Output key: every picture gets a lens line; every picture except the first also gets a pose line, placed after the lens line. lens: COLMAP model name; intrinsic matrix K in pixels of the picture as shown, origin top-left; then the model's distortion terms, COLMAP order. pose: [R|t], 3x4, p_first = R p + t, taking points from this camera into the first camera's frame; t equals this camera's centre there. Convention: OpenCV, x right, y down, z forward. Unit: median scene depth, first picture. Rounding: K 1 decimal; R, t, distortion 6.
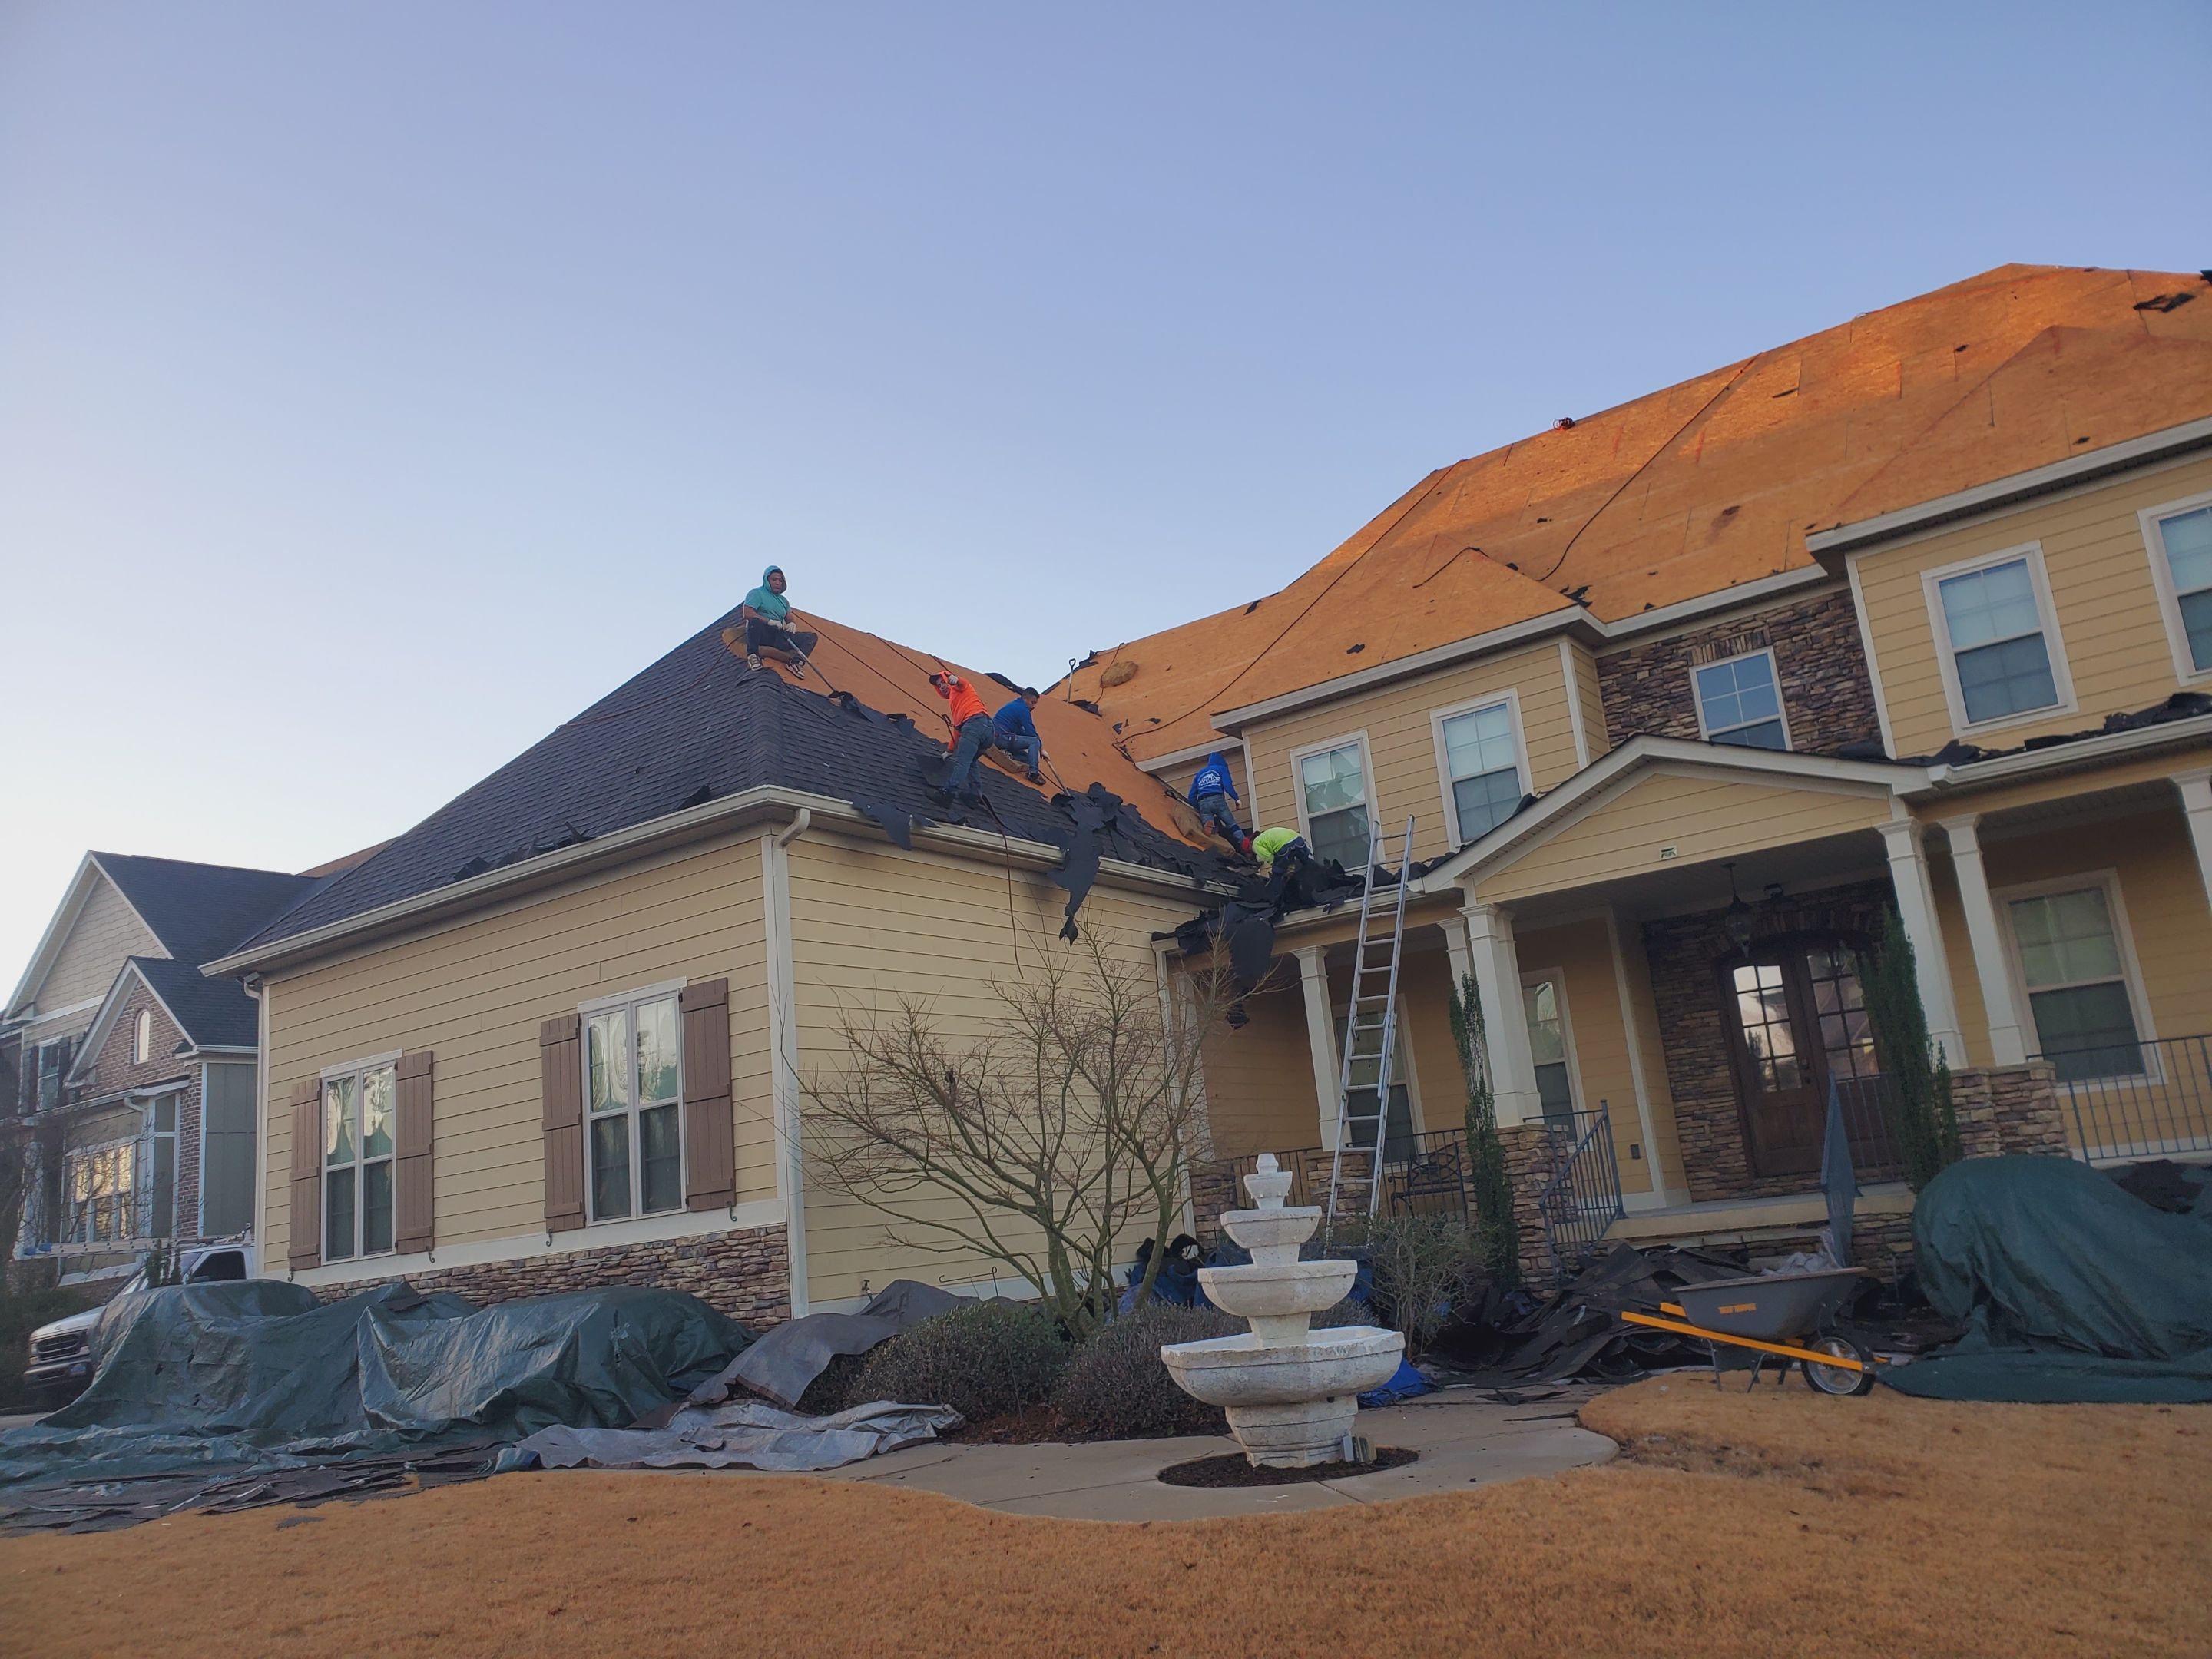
lens RADIAL K [[1766.0, 0, 1093.7], [0, 1766.0, 782.1], [0, 0, 1]] dist [0.042041, -0.025178]
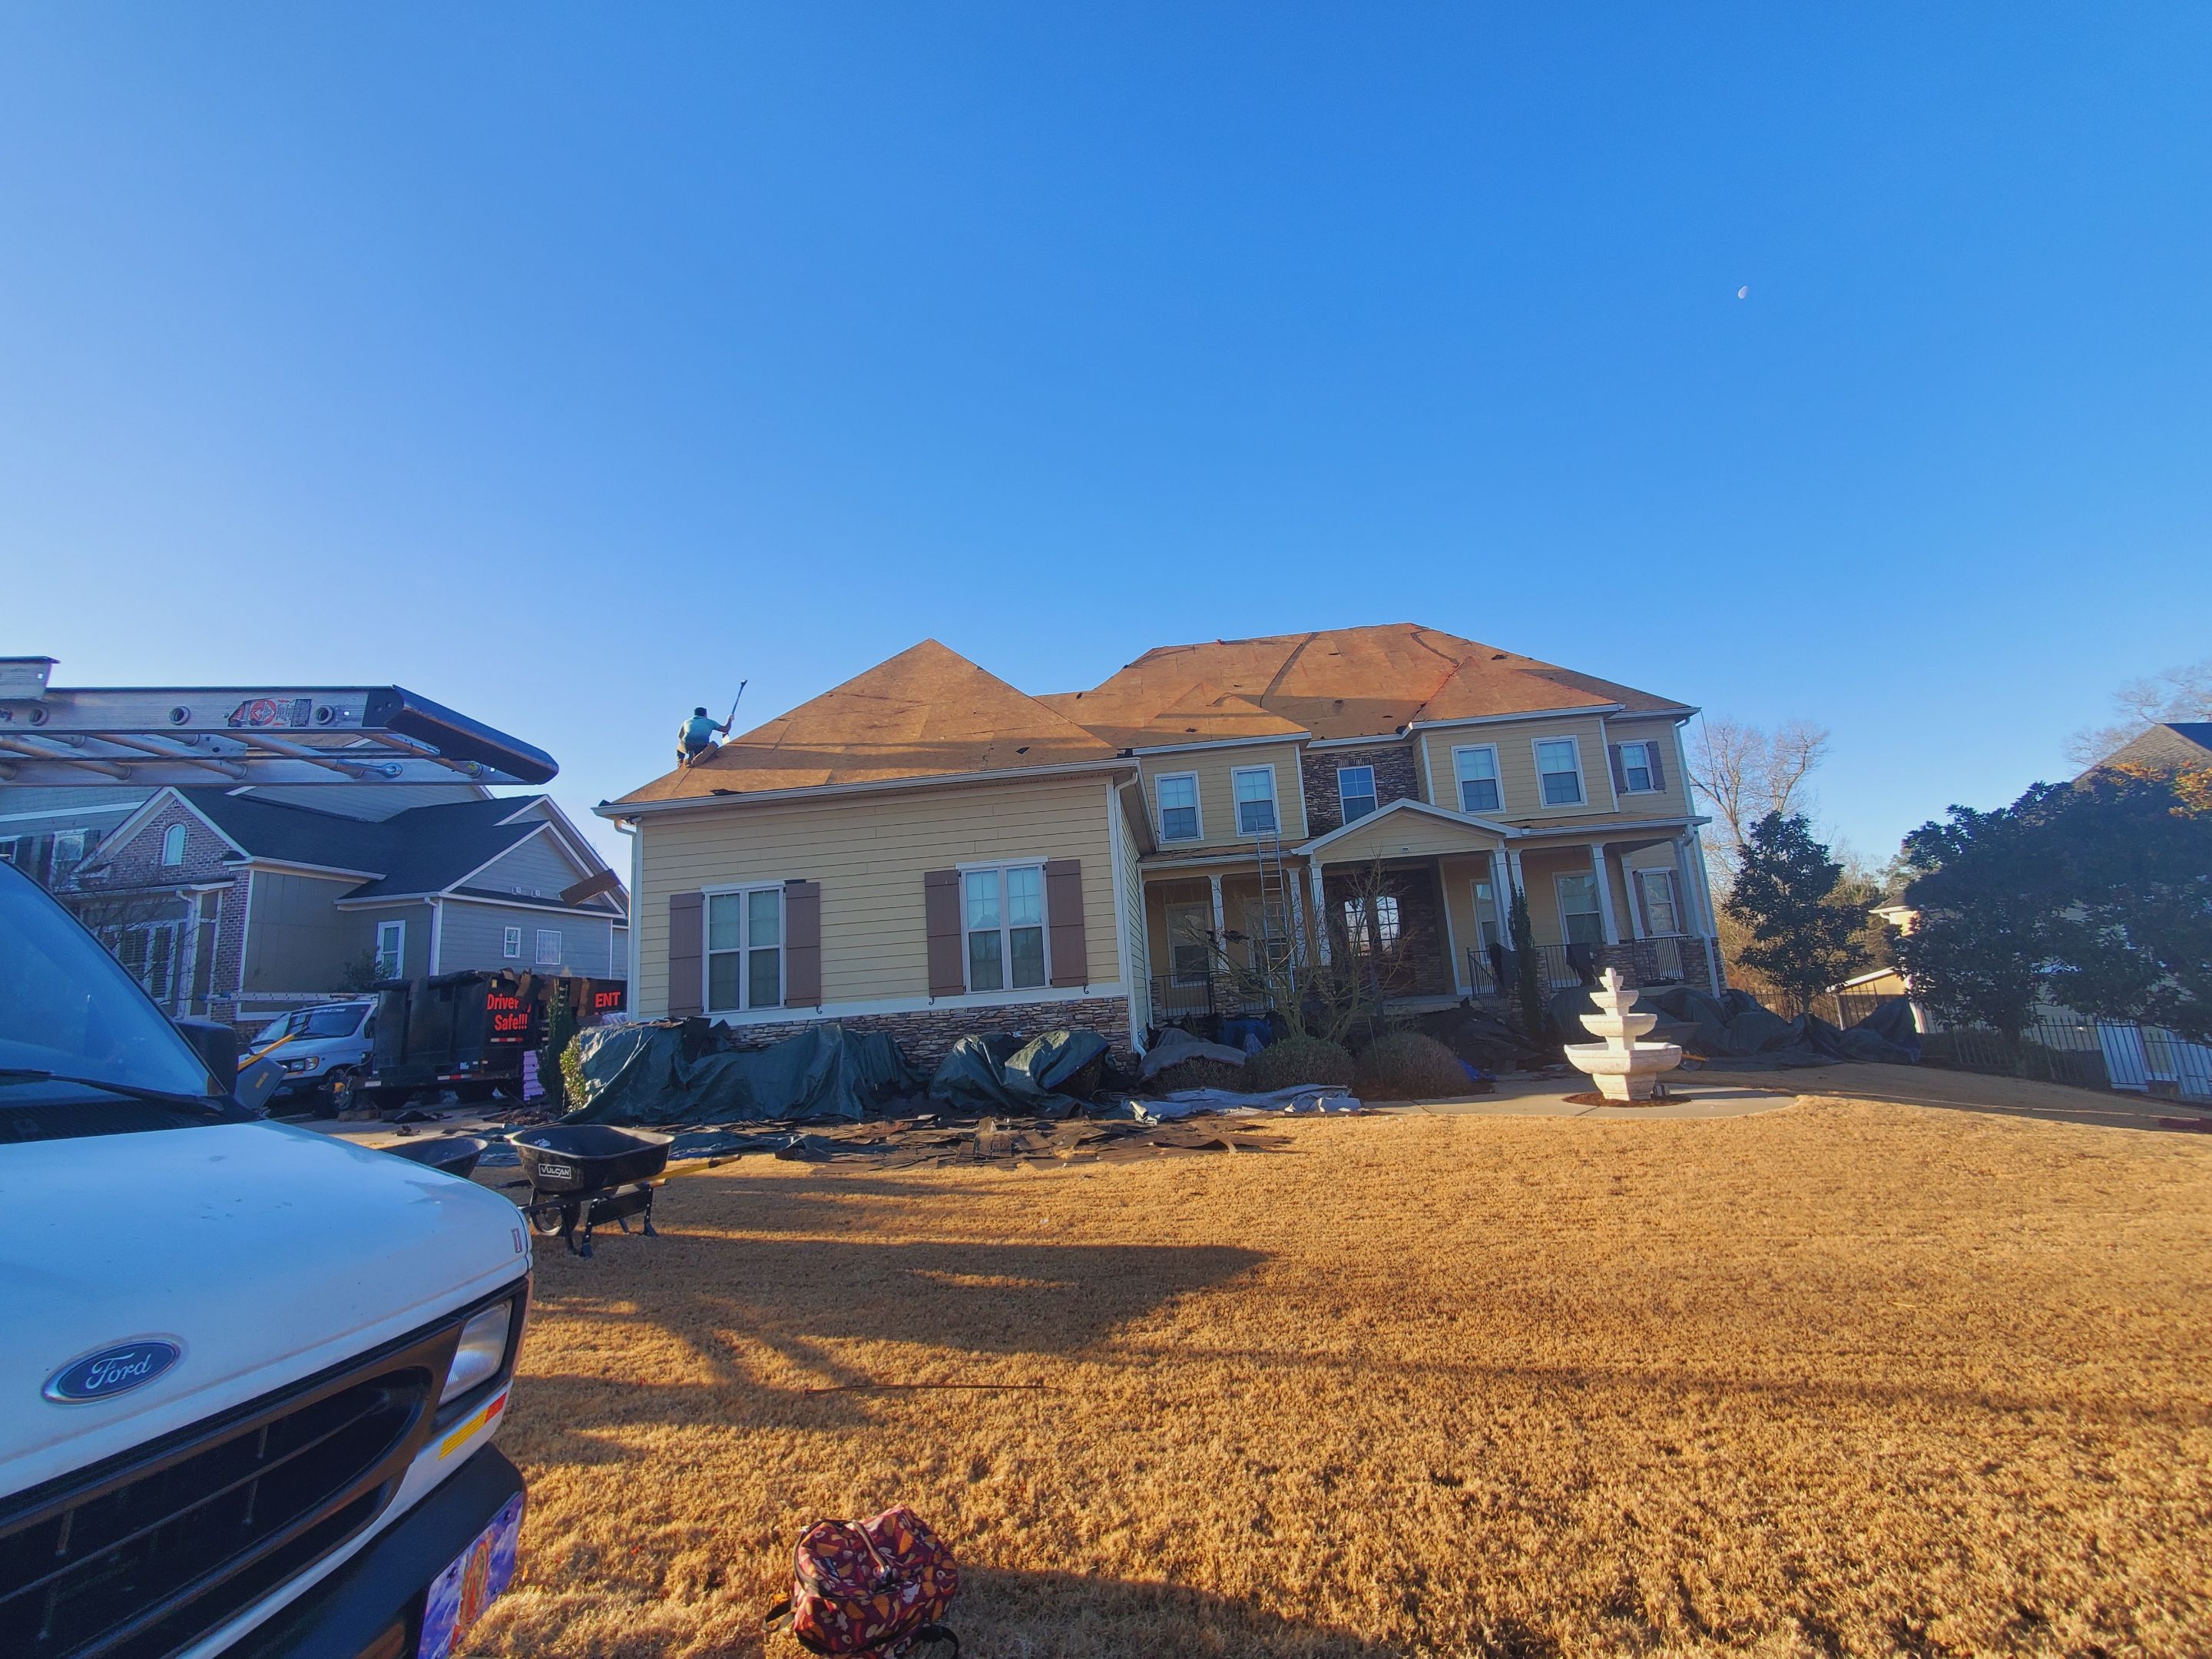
lens RADIAL K [[904.8, 0, 1107.8], [0, 904.8, 819.2], [0, 0, 1]] dist [-0.005280, 0.000335]
pose [[0.862199, 0.132021, 0.489063, -0.578535], [-0.143579, 0.989540, -0.013999, 0.071344], [-0.485796, -0.058149, 0.872136, 0.170583]]
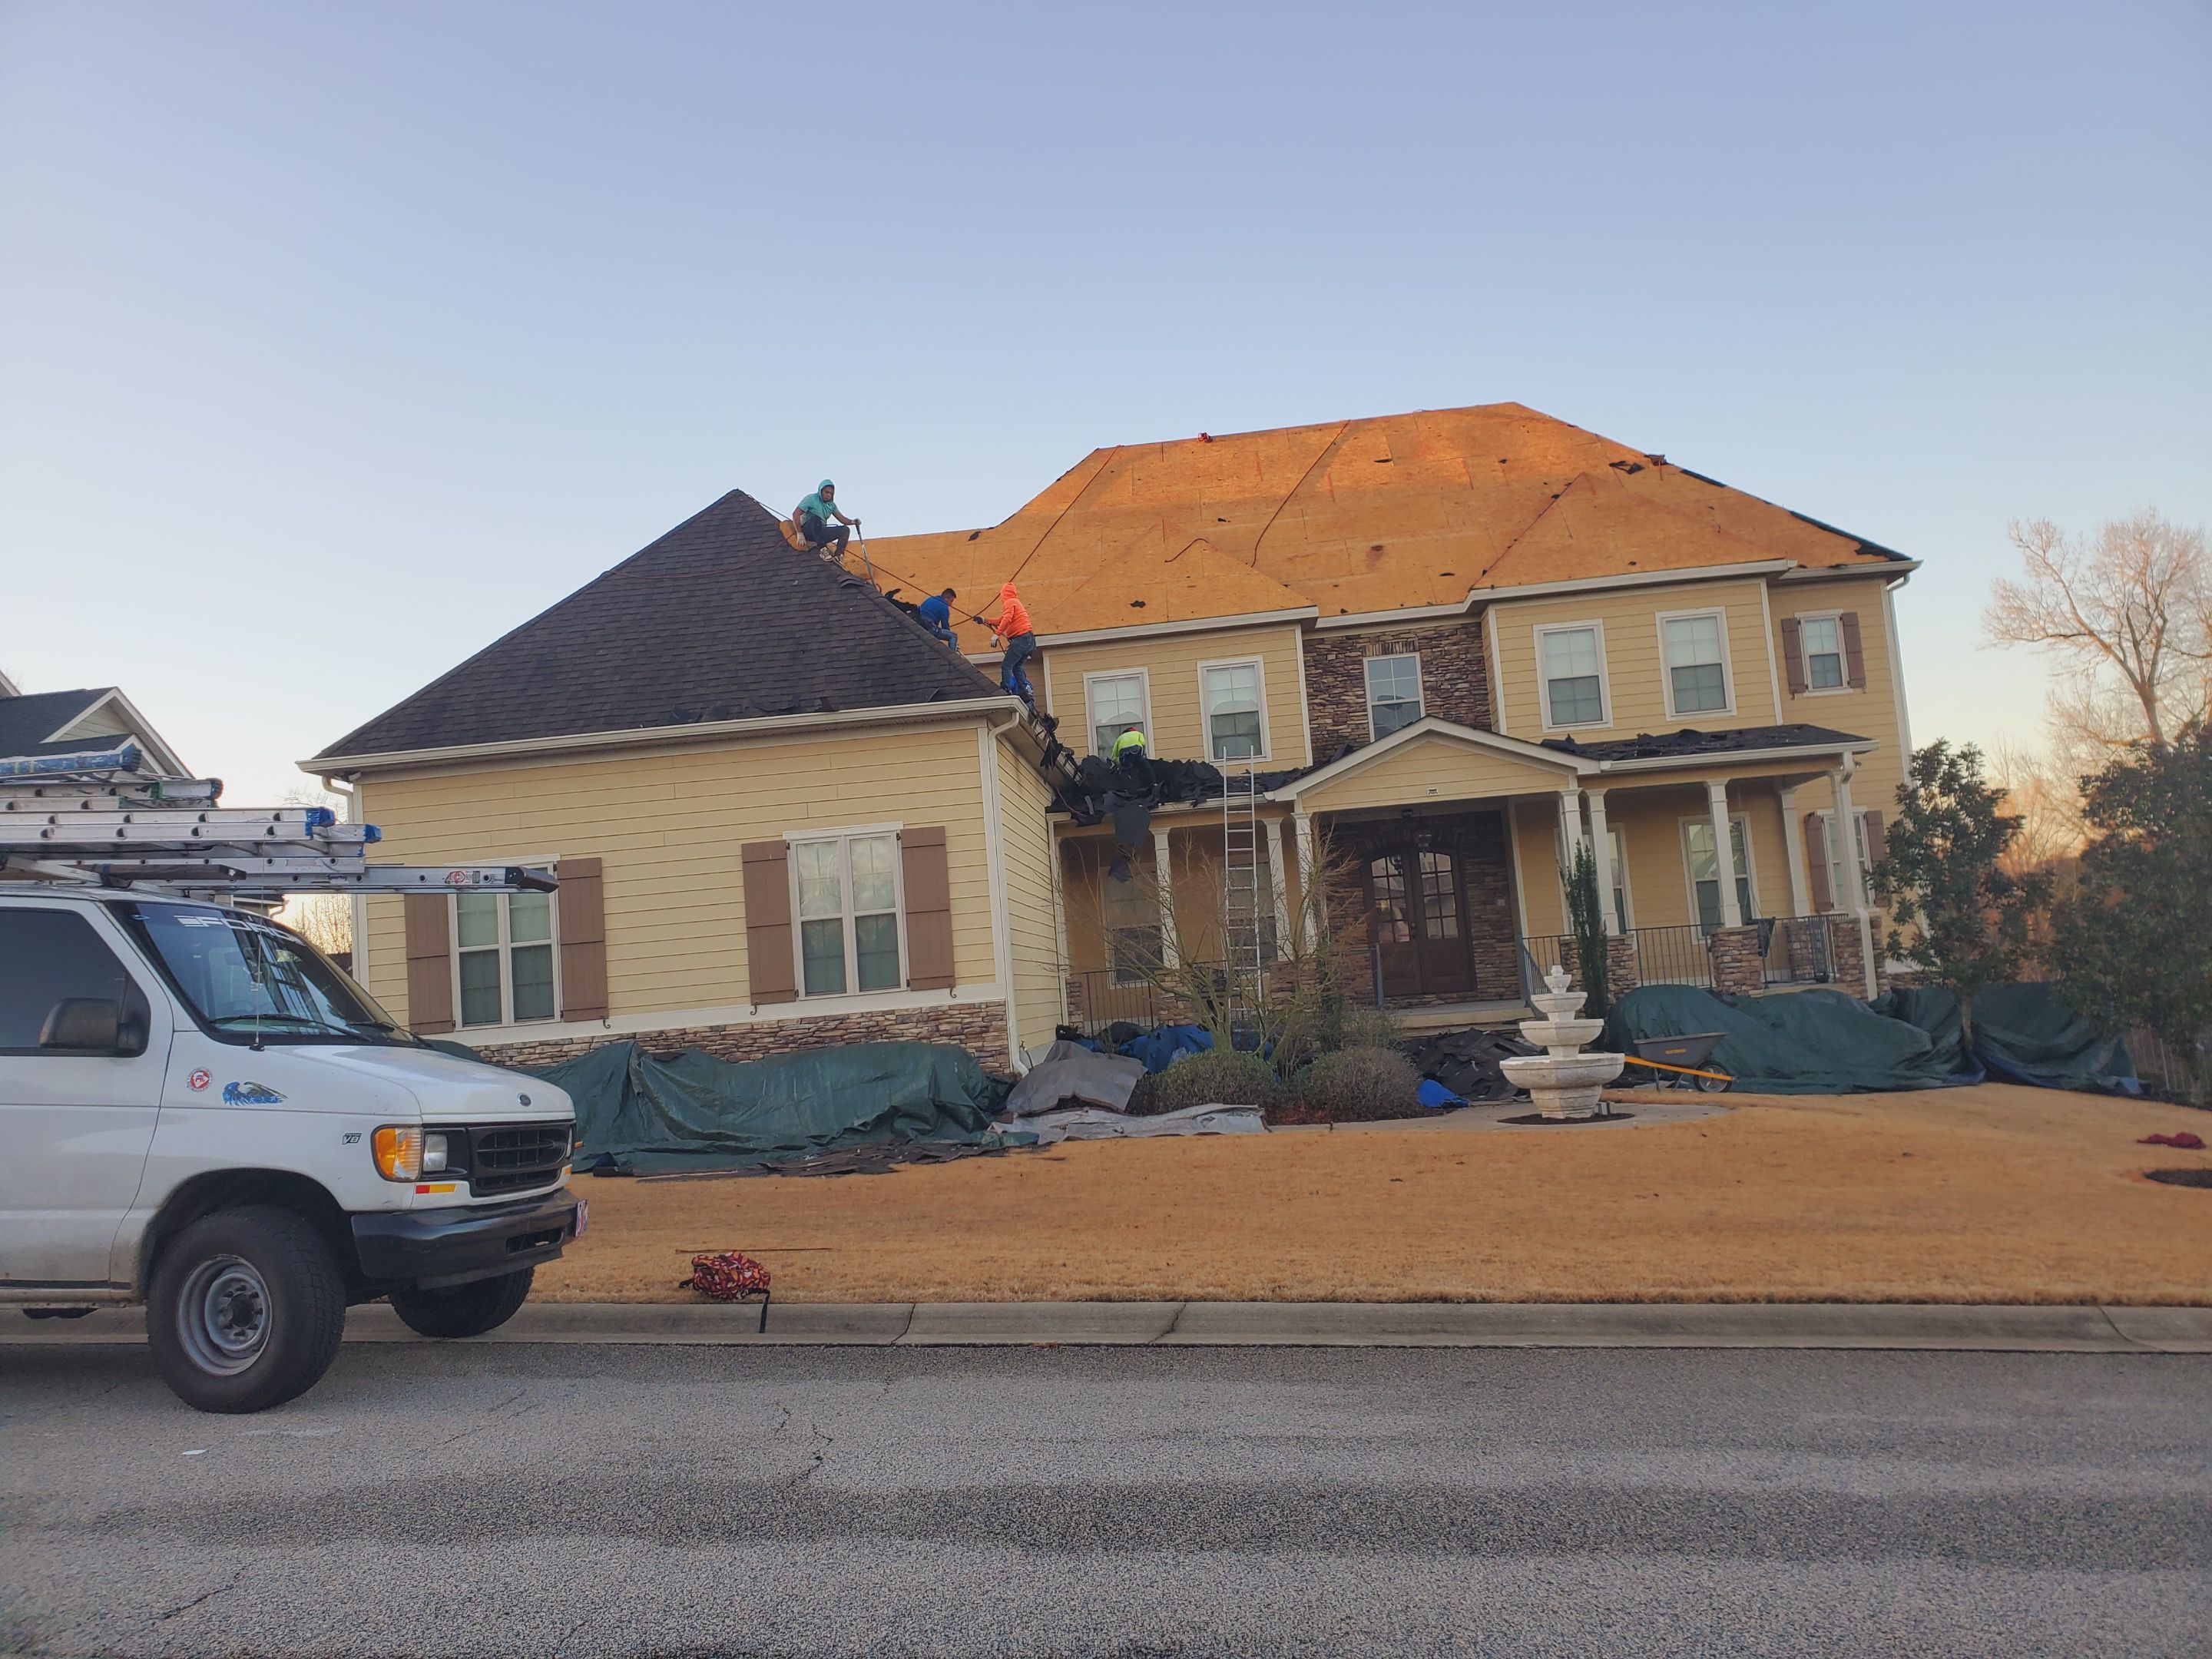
lens RADIAL K [[1766.0, 0, 1086.8], [0, 1766.0, 817.6], [0, 0, 1]] dist [0.042041, -0.025178]
pose [[0.864057, 0.082973, 0.496509, -0.719973], [-0.136391, 0.988017, 0.072245, -0.009309], [-0.484565, -0.130143, 0.865020, -0.217168]]
